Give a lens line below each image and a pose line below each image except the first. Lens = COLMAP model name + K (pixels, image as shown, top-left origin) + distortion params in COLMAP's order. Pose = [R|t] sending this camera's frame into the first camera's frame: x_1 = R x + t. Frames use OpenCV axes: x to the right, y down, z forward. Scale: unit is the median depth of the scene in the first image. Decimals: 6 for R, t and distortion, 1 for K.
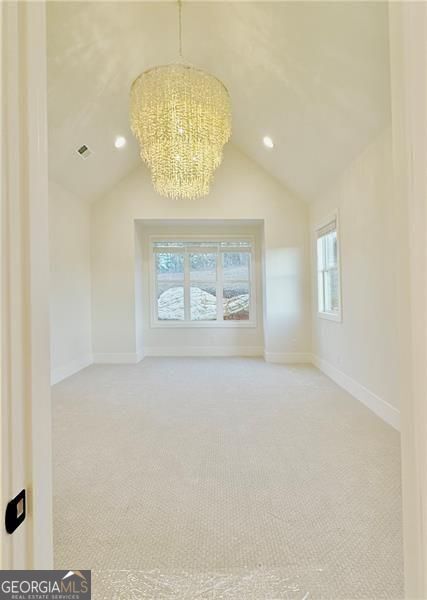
lens RADIAL K [[287.8, 0, 214.4], [0, 287.8, 292.8], [0, 0, 1]] dist [0.001656, 0.000414]
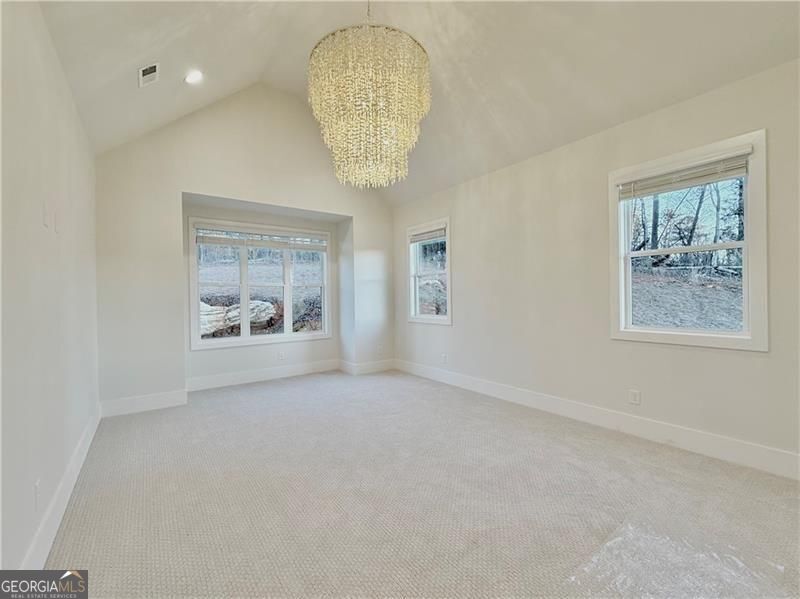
lens RADIAL K [[321.1, 0, 399.0], [0, 321.1, 297.7], [0, 0, 1]] dist [-0.000559, -0.000397]
pose [[0.826021, -0.010990, 0.563532, -0.273254], [0.012215, 0.999924, 0.001595, -0.001228], [-0.563507, 0.005566, 0.826093, 0.085278]]
